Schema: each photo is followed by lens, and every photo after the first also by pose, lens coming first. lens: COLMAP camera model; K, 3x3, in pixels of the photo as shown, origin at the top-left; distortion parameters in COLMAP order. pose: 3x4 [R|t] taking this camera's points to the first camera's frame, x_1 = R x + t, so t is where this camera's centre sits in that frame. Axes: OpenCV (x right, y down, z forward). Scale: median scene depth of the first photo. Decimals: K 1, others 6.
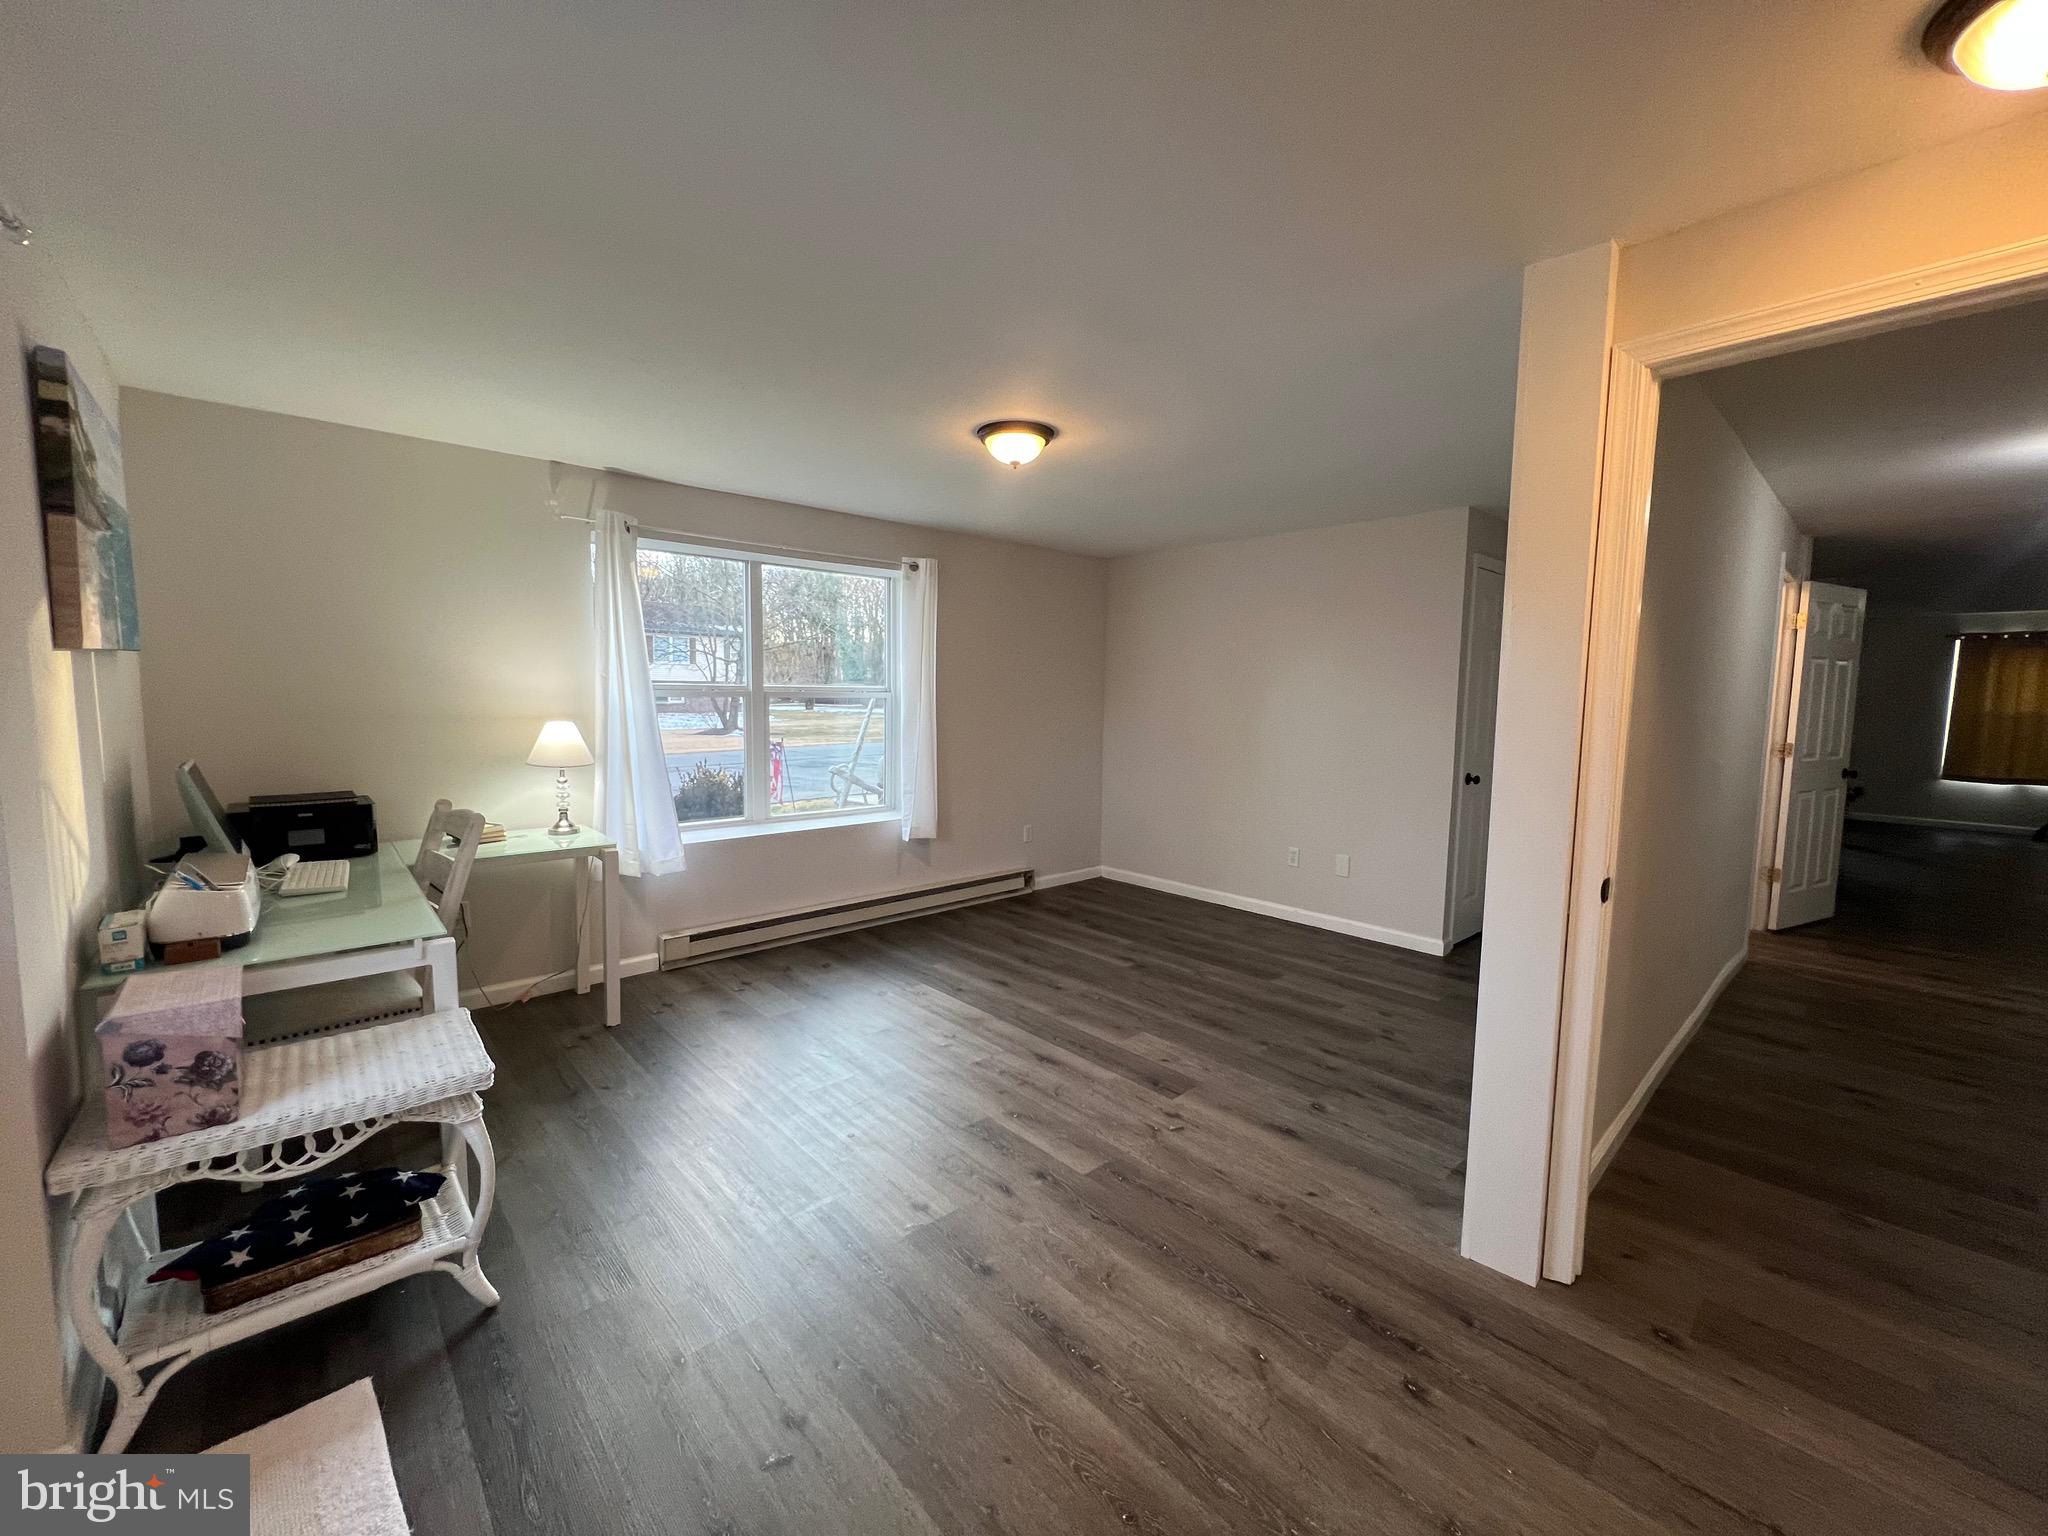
lens RADIAL K [[817.2, 0, 1025.0], [0, 817.2, 764.3], [0, 0, 1]] dist [-0.001415, 0.000330]
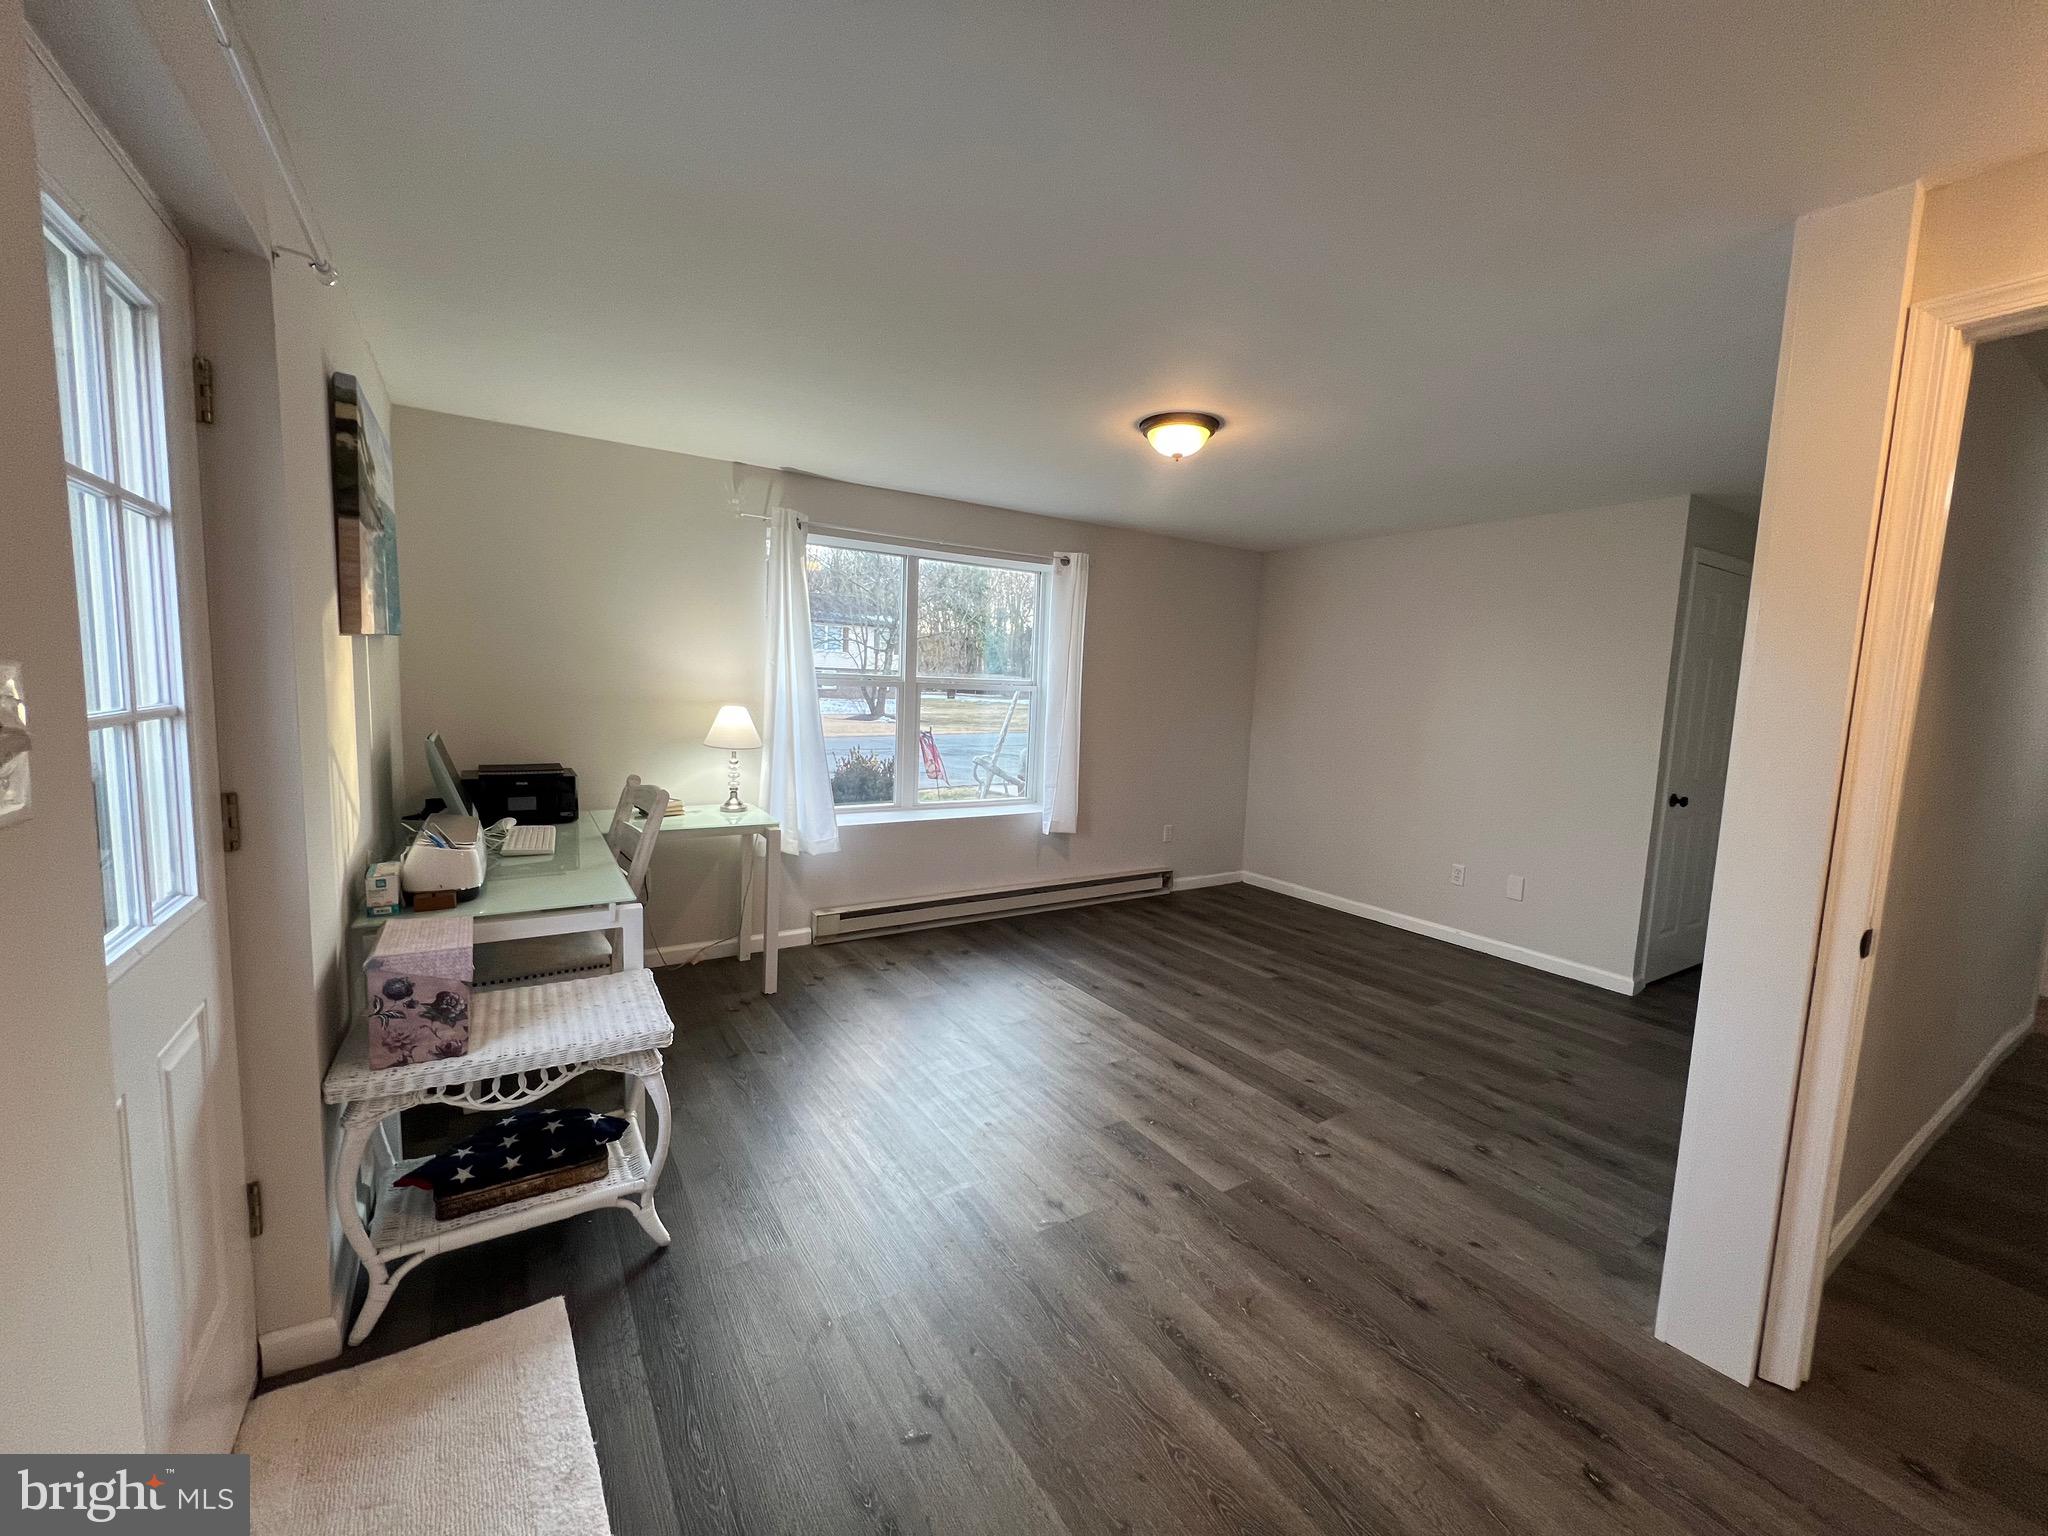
lens RADIAL K [[817.2, 0, 1025.0], [0, 817.2, 764.3], [0, 0, 1]] dist [-0.001415, 0.000330]
pose [[0.985696, 0.041824, -0.163261, -0.017924], [-0.040415, 0.999112, 0.011943, -0.005492], [0.163616, -0.005174, 0.986511, 0.006390]]
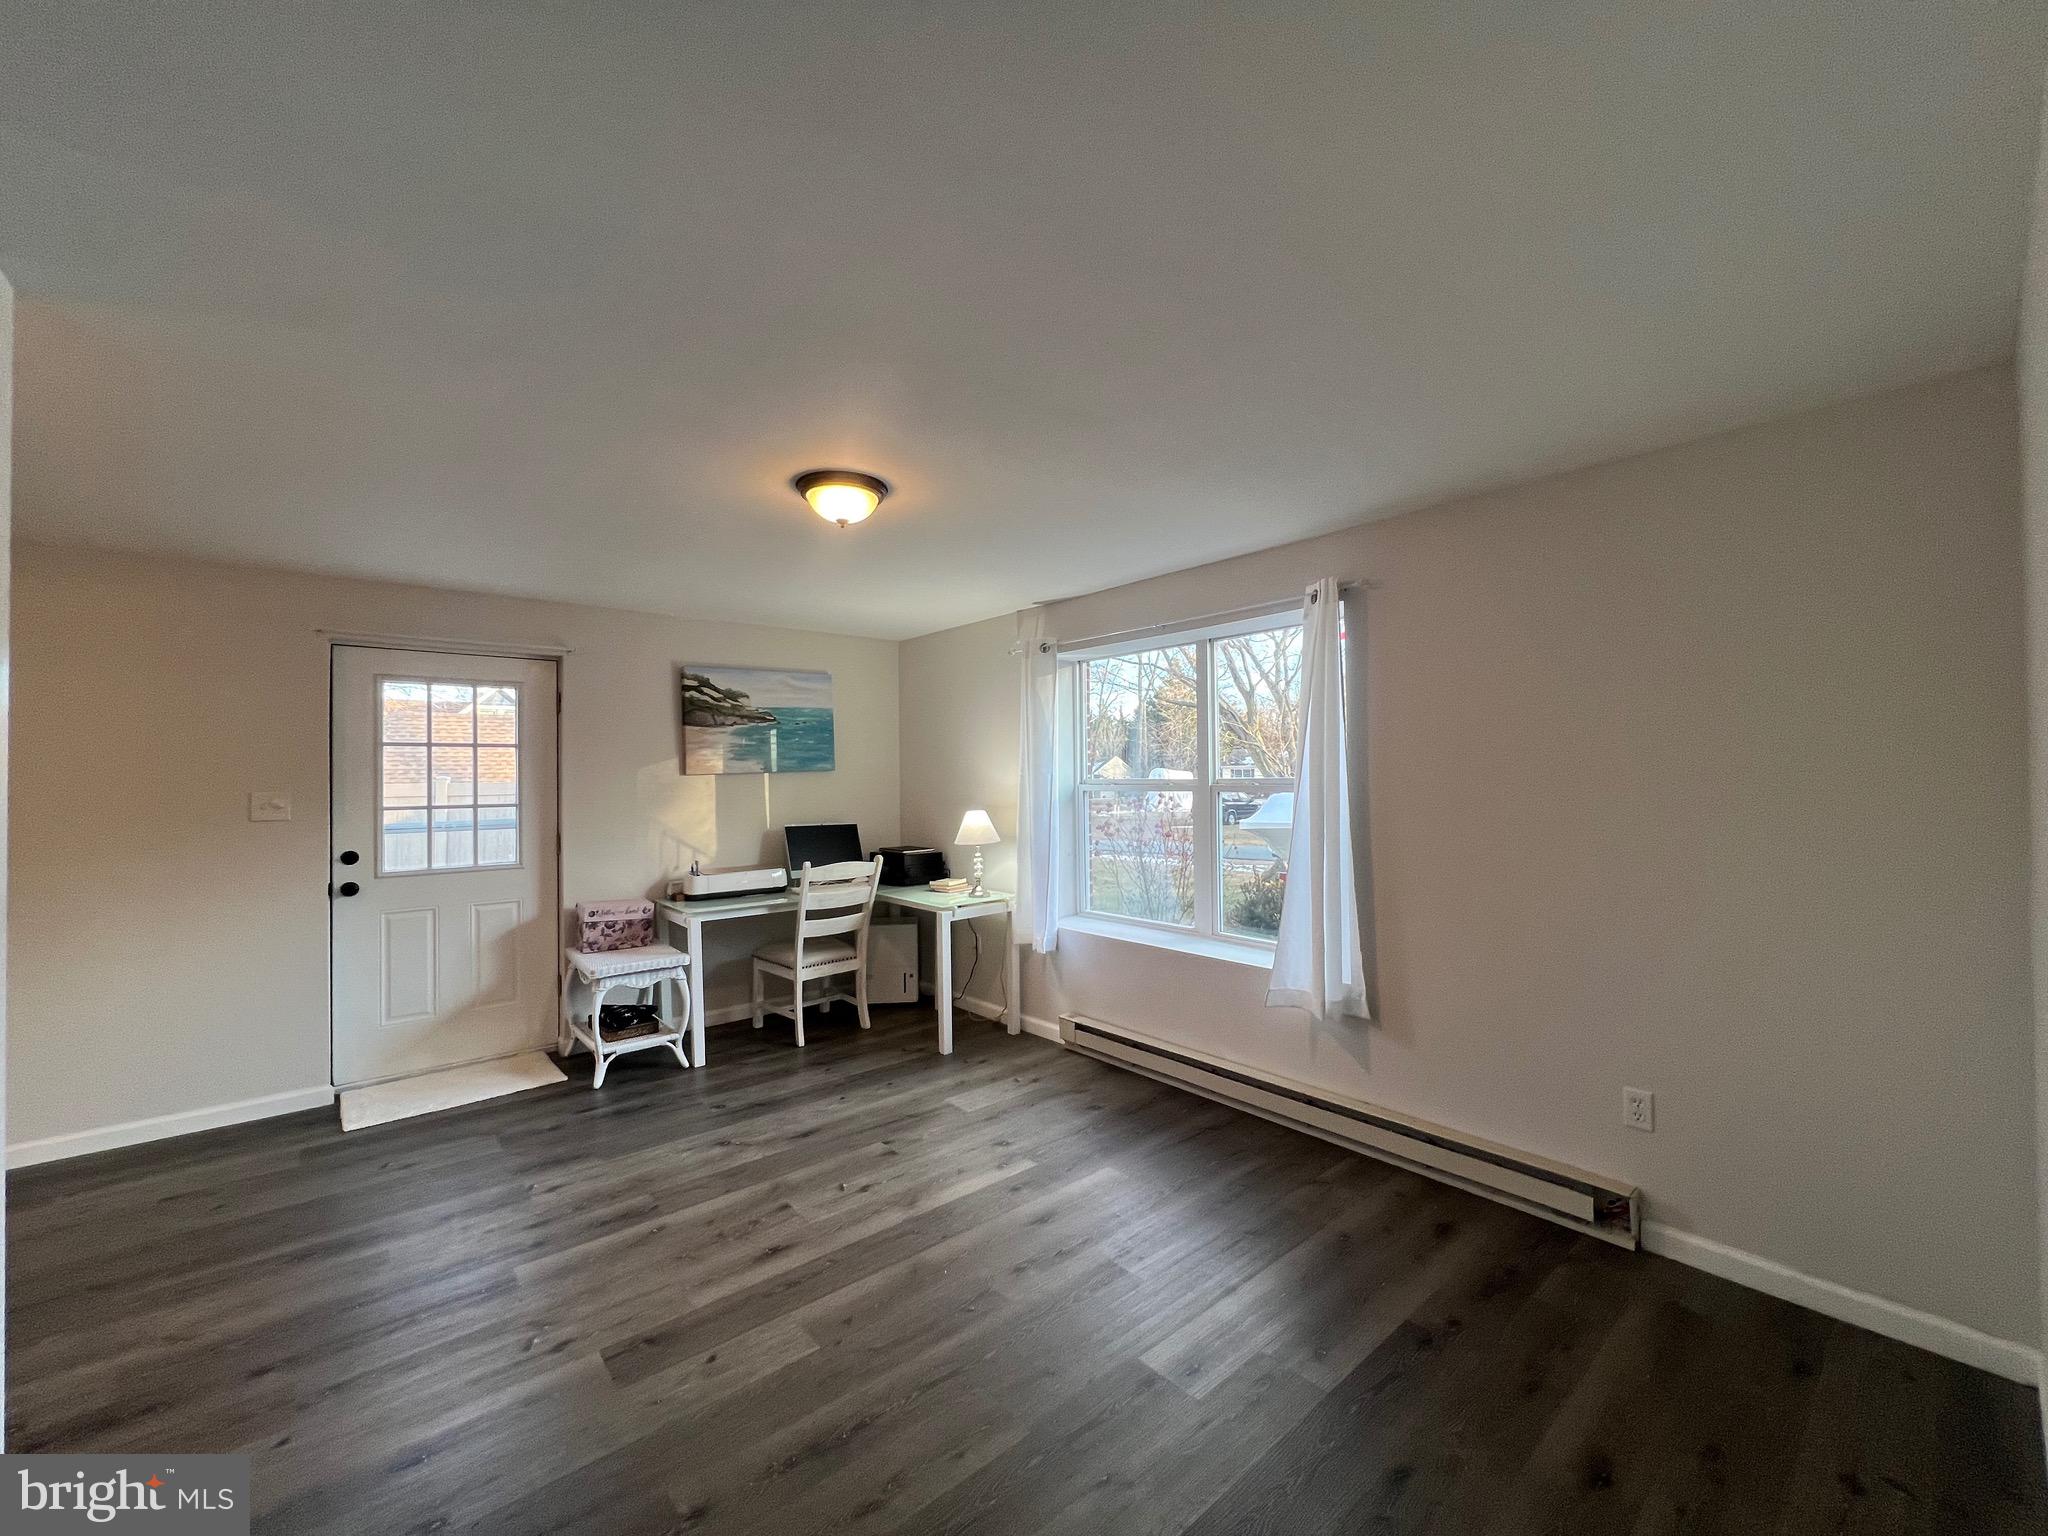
lens RADIAL K [[817.2, 0, 1025.0], [0, 817.2, 764.3], [0, 0, 1]] dist [-0.001415, 0.000330]
pose [[-0.033244, -0.027246, -0.999076, 0.871881], [-0.079124, 0.996563, -0.024544, -0.117047], [0.996310, 0.078235, -0.035286, 1.309356]]
